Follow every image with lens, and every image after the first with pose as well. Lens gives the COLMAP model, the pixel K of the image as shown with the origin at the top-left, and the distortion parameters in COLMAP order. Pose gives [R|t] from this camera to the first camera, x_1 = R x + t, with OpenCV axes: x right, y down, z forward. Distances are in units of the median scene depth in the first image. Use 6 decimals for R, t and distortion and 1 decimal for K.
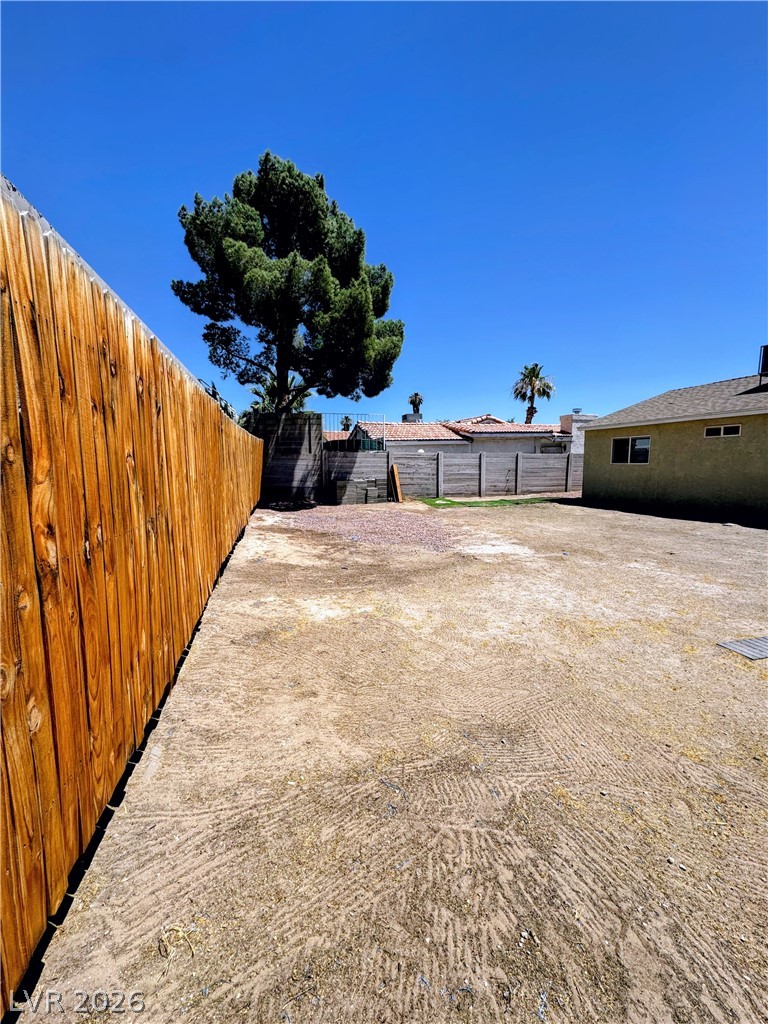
lens RADIAL K [[408.0, 0, 384.1], [0, 408.0, 513.0], [0, 0, 1]] dist [-0.004201, 0.000718]
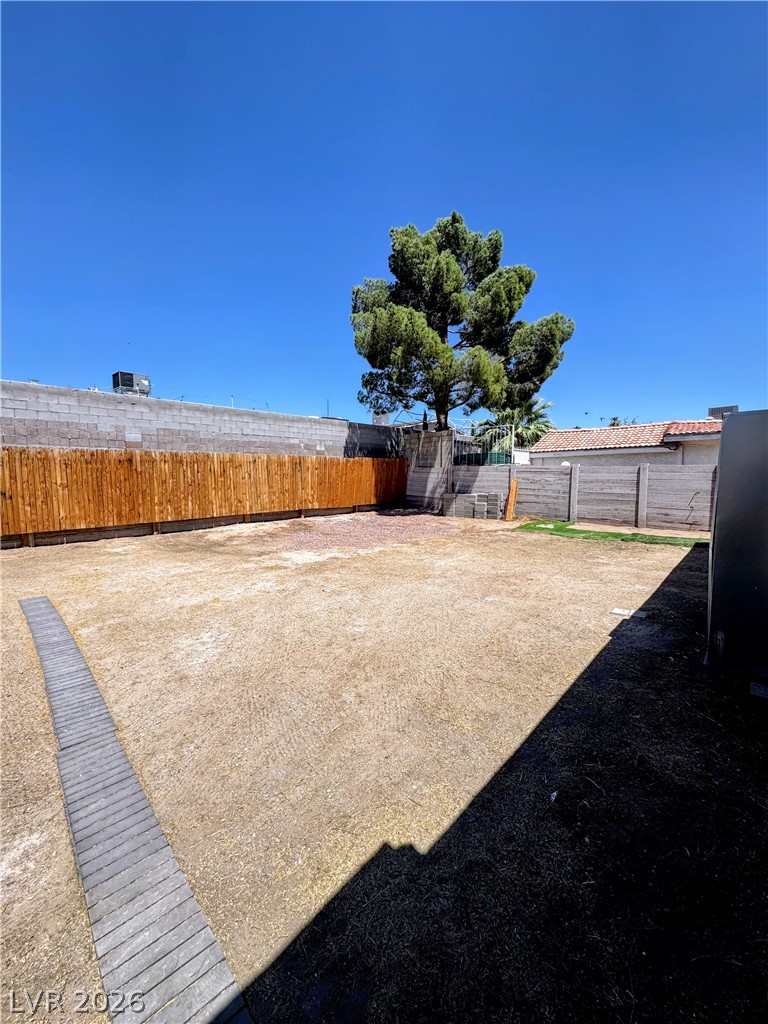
lens RADIAL K [[408.0, 0, 385.2], [0, 408.0, 512.6], [0, 0, 1]] dist [-0.004201, 0.000718]
pose [[0.541634, 0.089953, -0.835788, 1.089682], [-0.110785, 0.993224, 0.035104, -0.077710], [0.833282, 0.073579, 0.547929, 0.467047]]
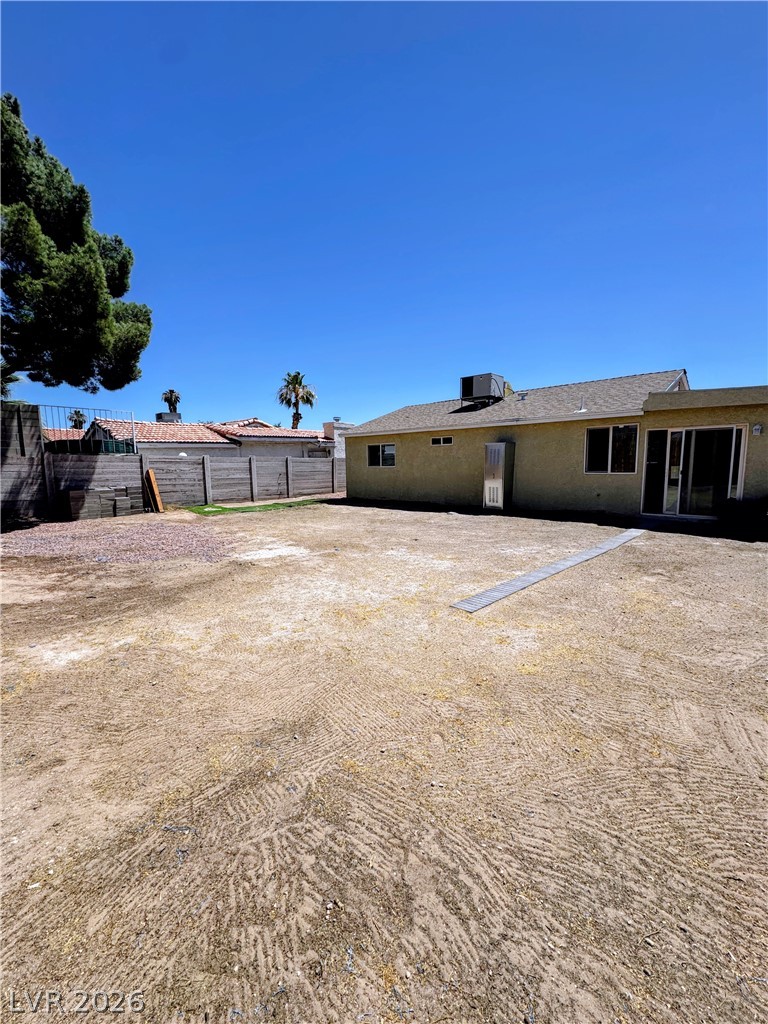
lens RADIAL K [[408.0, 0, 384.5], [0, 408.0, 513.5], [0, 0, 1]] dist [-0.004201, 0.000718]
pose [[0.854236, -0.066143, 0.515661, -0.003625], [0.070461, 0.997451, 0.011217, 0.000369], [-0.515089, 0.026752, 0.856719, -0.005041]]
